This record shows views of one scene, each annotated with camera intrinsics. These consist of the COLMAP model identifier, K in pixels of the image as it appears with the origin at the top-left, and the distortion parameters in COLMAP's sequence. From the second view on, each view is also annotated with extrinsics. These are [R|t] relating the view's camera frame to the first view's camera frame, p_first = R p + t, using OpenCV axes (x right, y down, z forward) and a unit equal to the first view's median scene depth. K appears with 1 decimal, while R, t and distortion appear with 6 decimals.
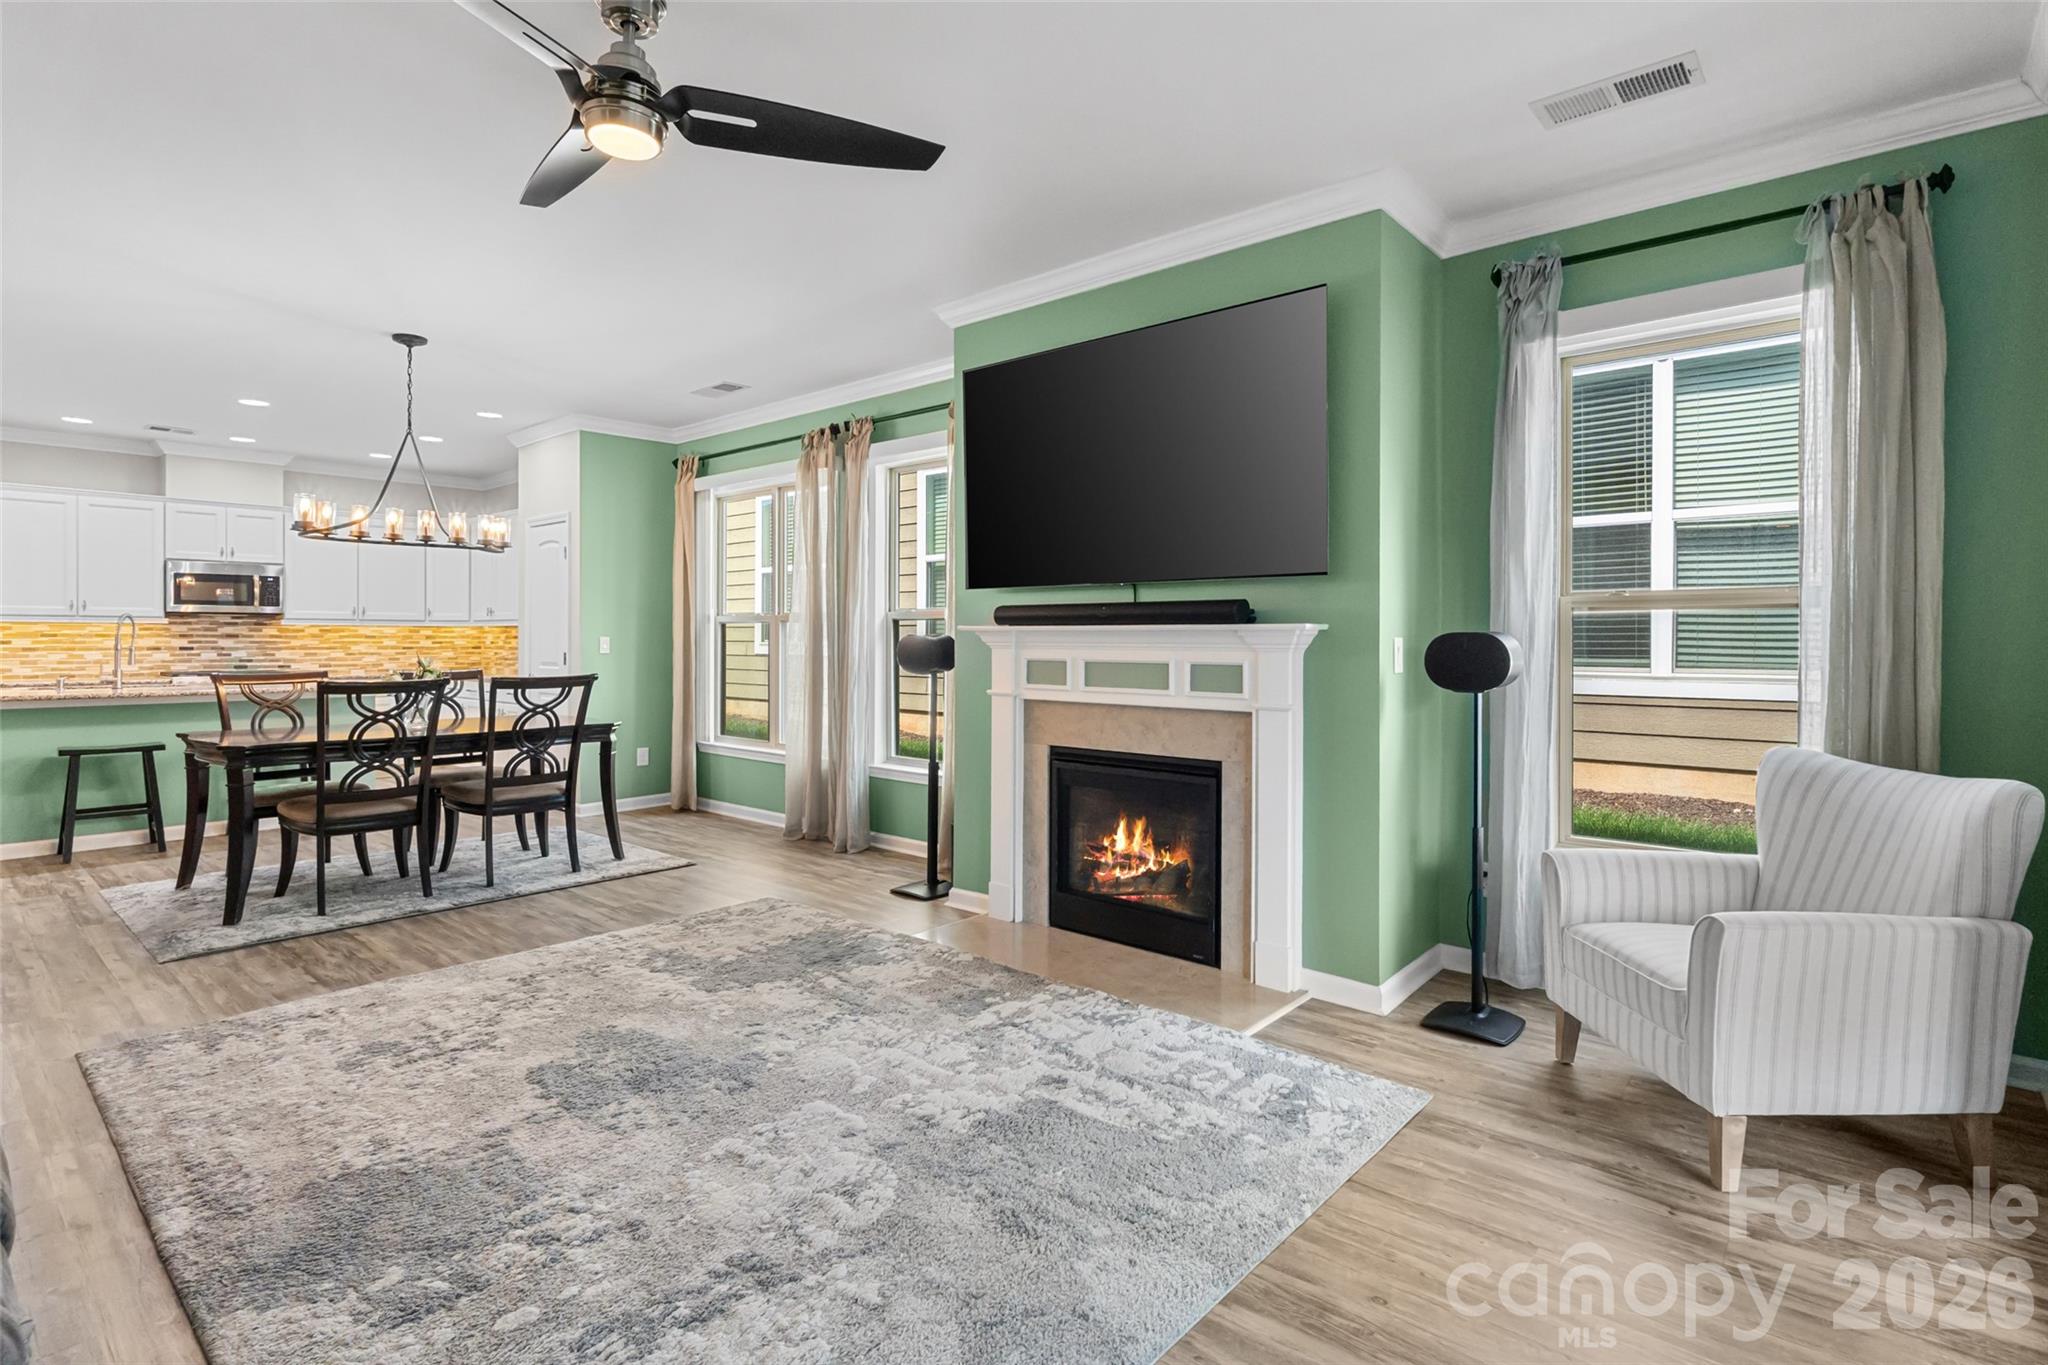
lens RADIAL K [[997.3, 0, 1034.0], [0, 997.3, 638.8], [0, 0, 1]] dist [-0.000777, 0.000121]
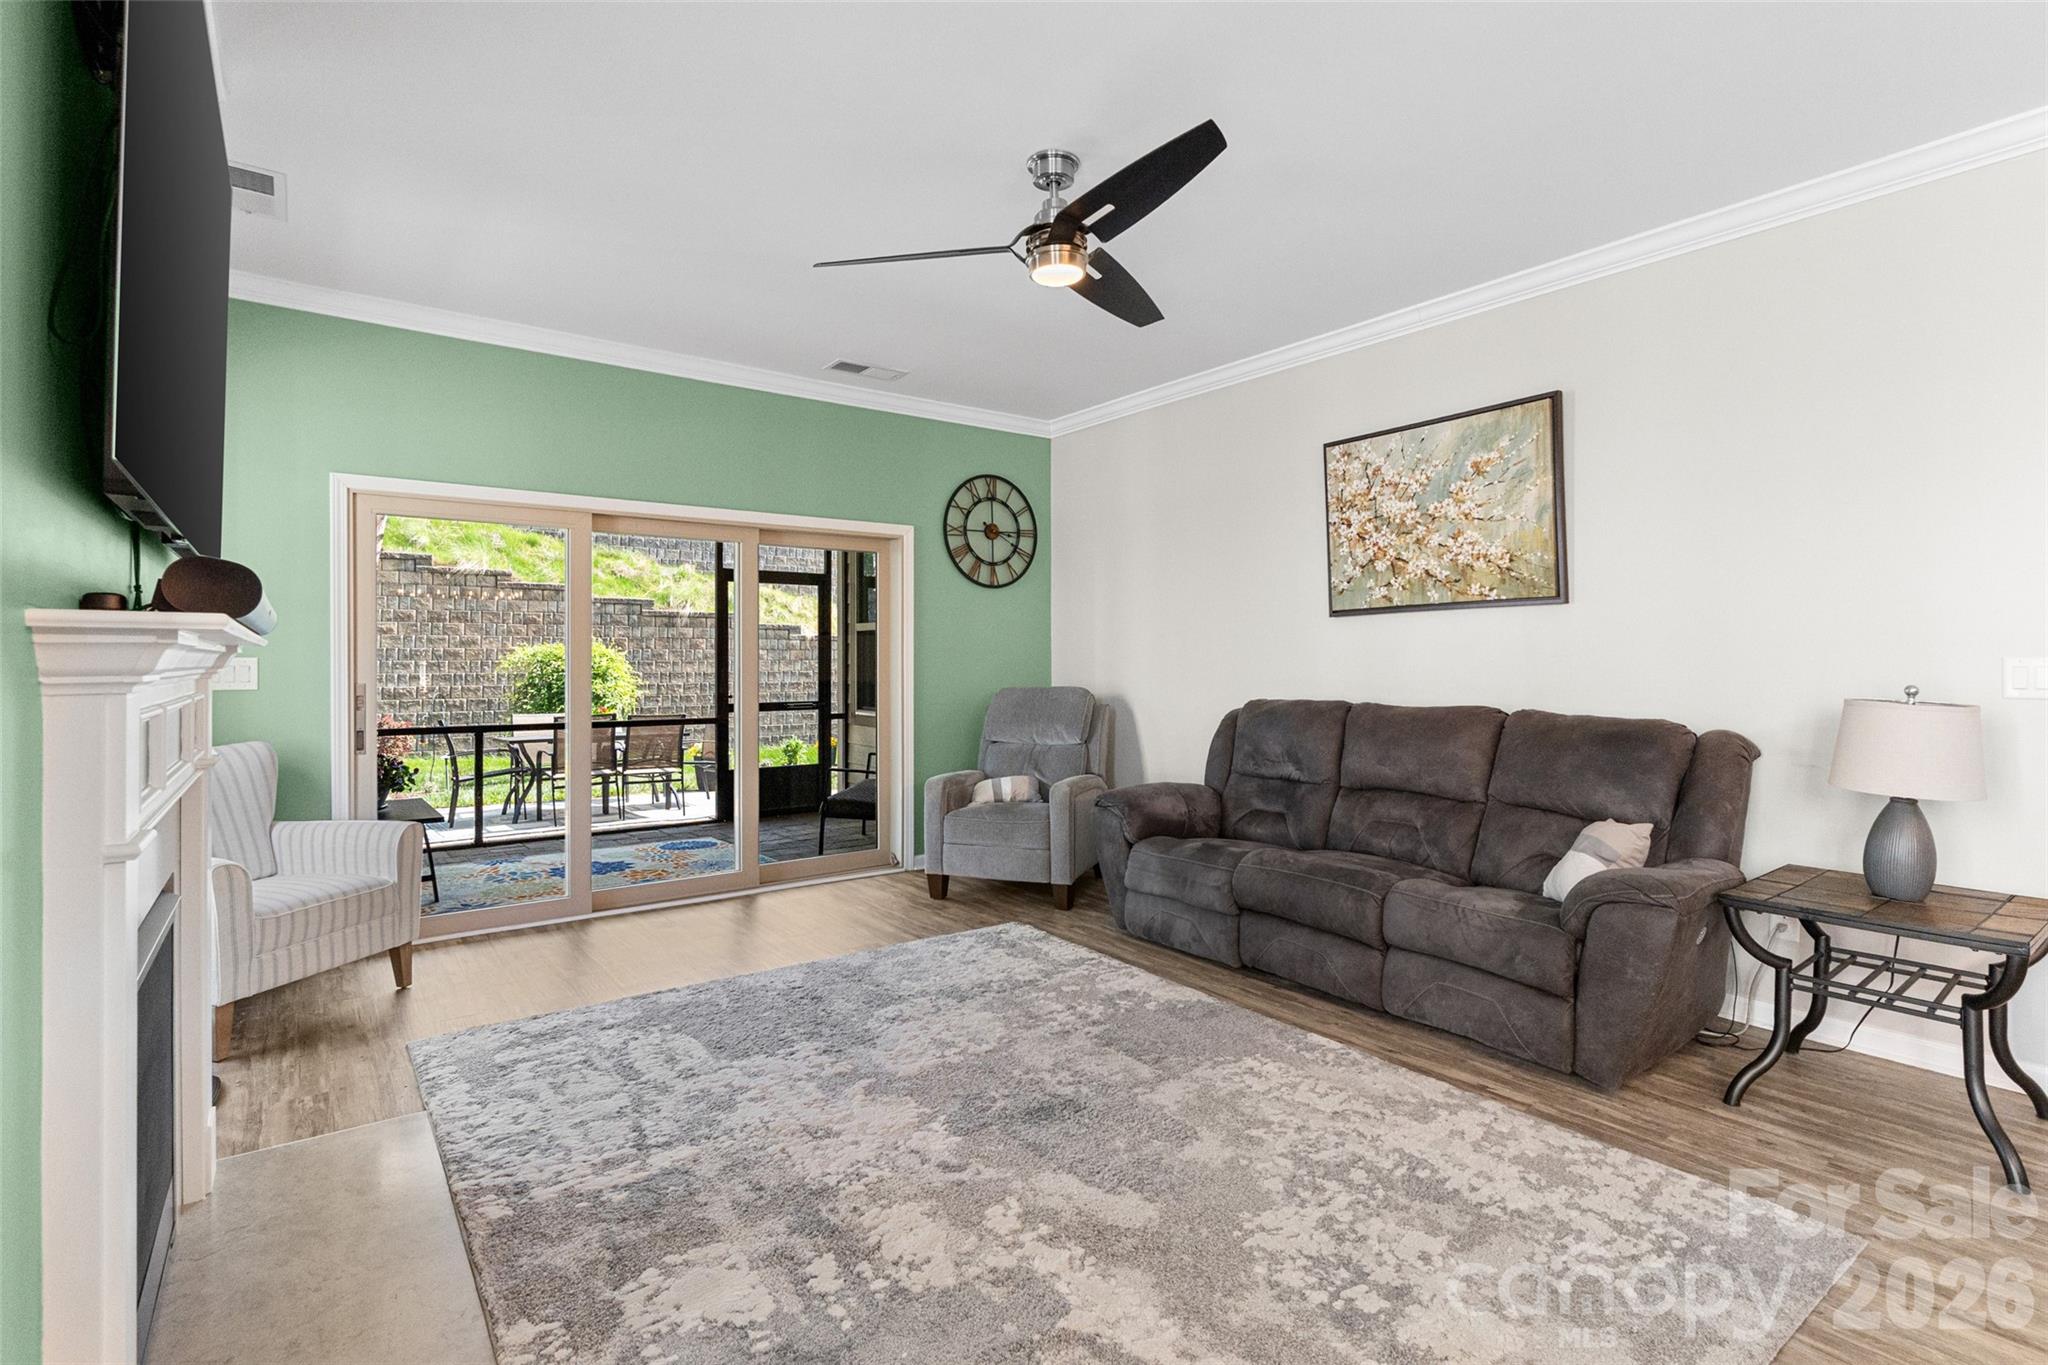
lens RADIAL K [[968.4, 0, 1029.9], [0, 968.4, 665.9], [0, 0, 1]] dist [-0.002385, -0.000391]
pose [[-0.978292, -0.003162, 0.207207, -0.300862], [-0.001856, 0.999977, 0.006496, -0.000685], [-0.207223, 0.005971, -0.978276, 1.056844]]
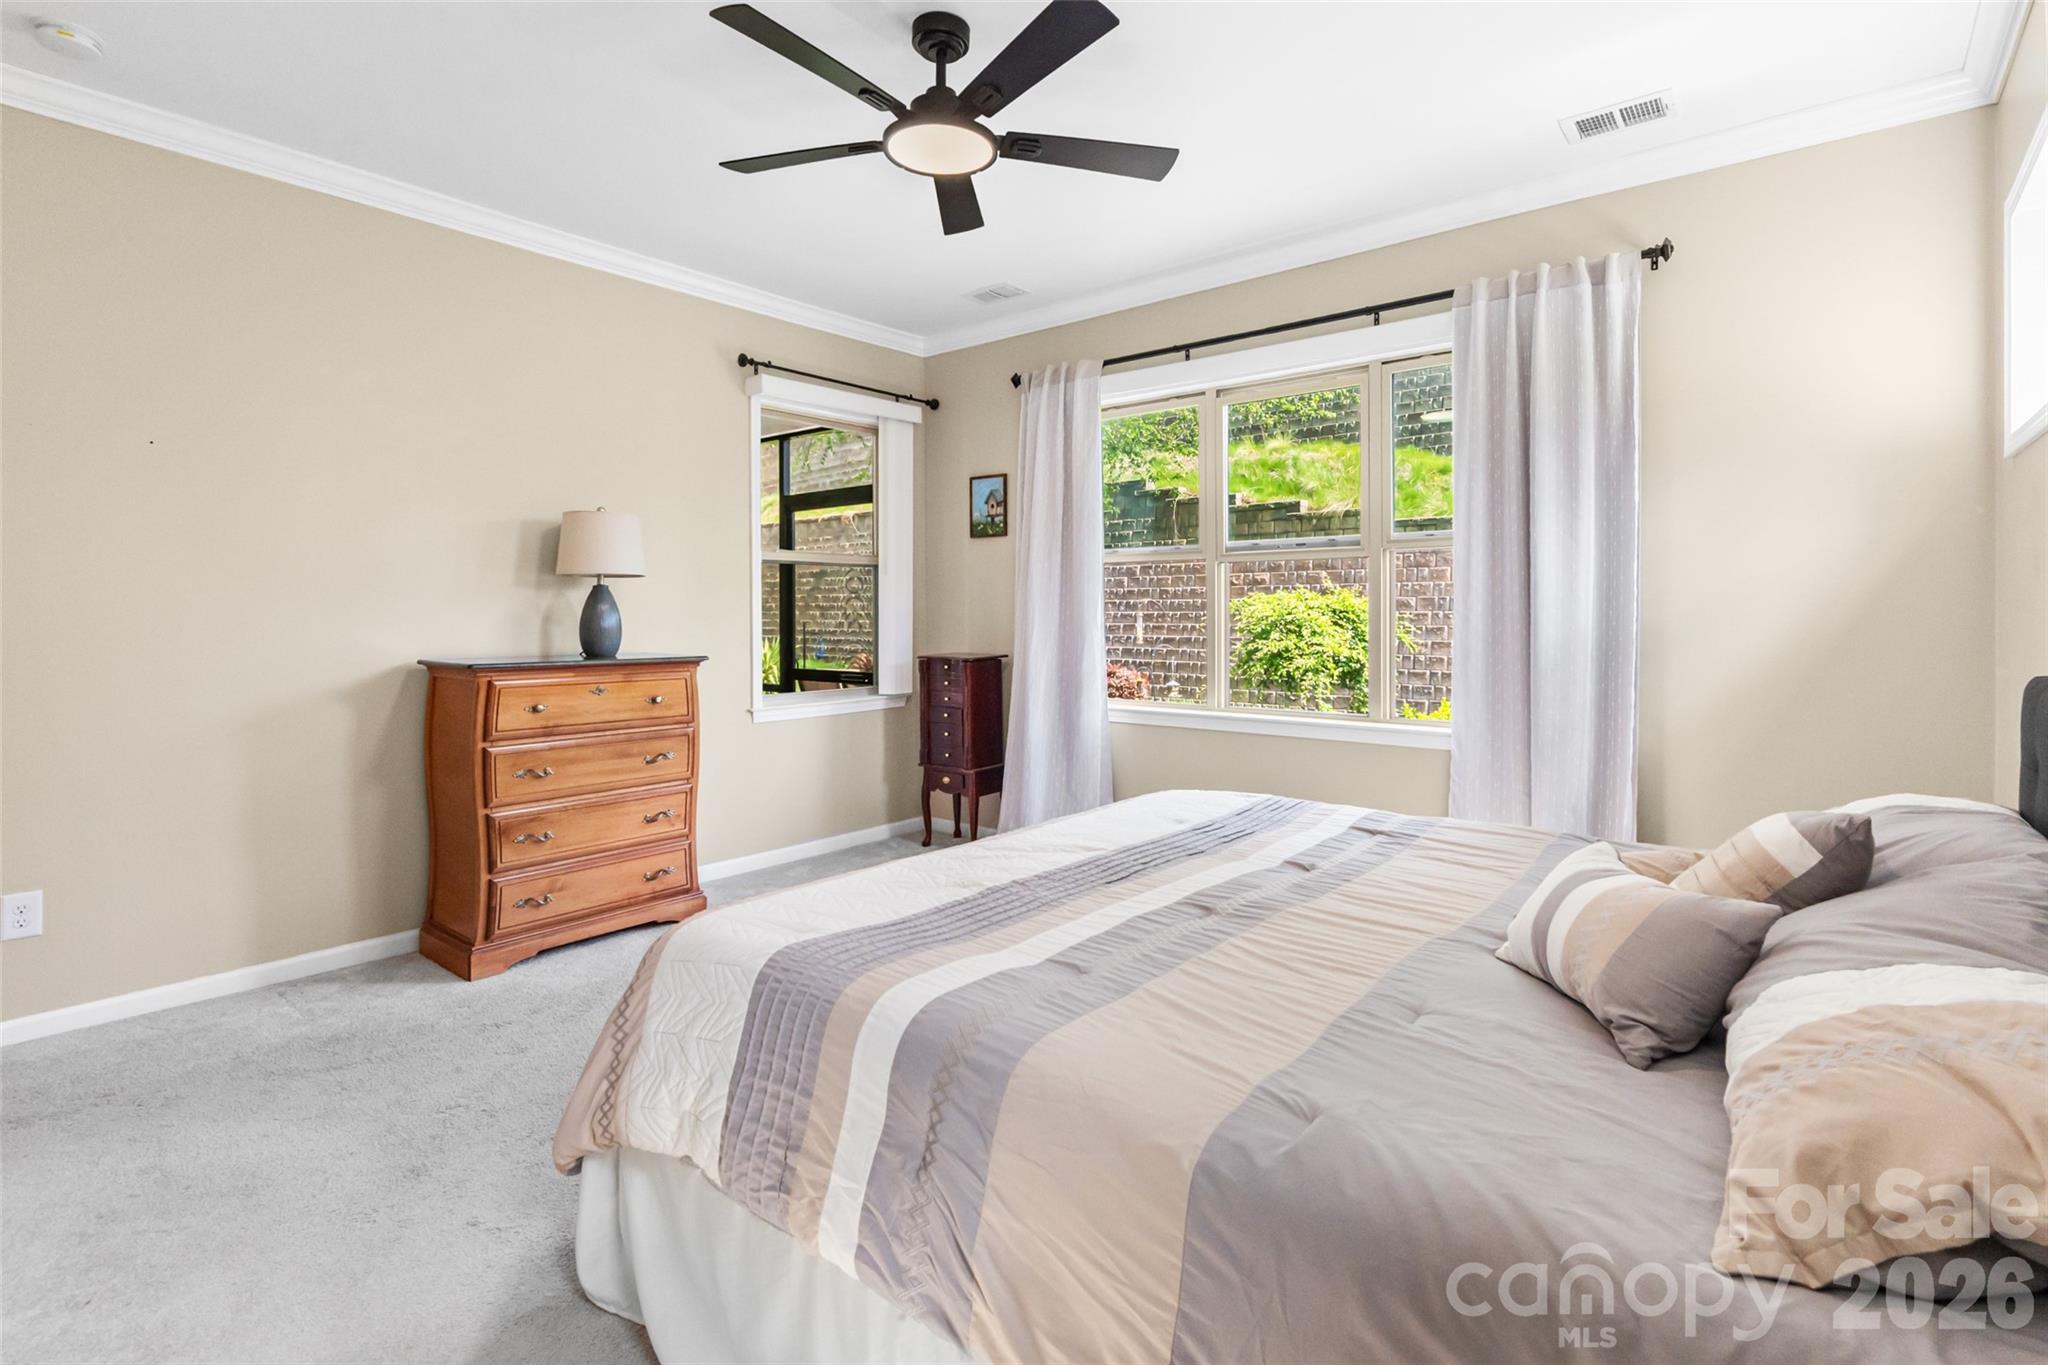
lens RADIAL K [[965.2, 0, 1034.9], [0, 965.2, 629.2], [0, 0, 1]] dist [-0.002462, -0.000384]
pose [[-0.031570, -0.018495, 0.999330, -0.700494], [-0.000820, 0.999829, 0.018478, 0.006313], [-0.999501, -0.000236, -0.031580, -0.680863]]
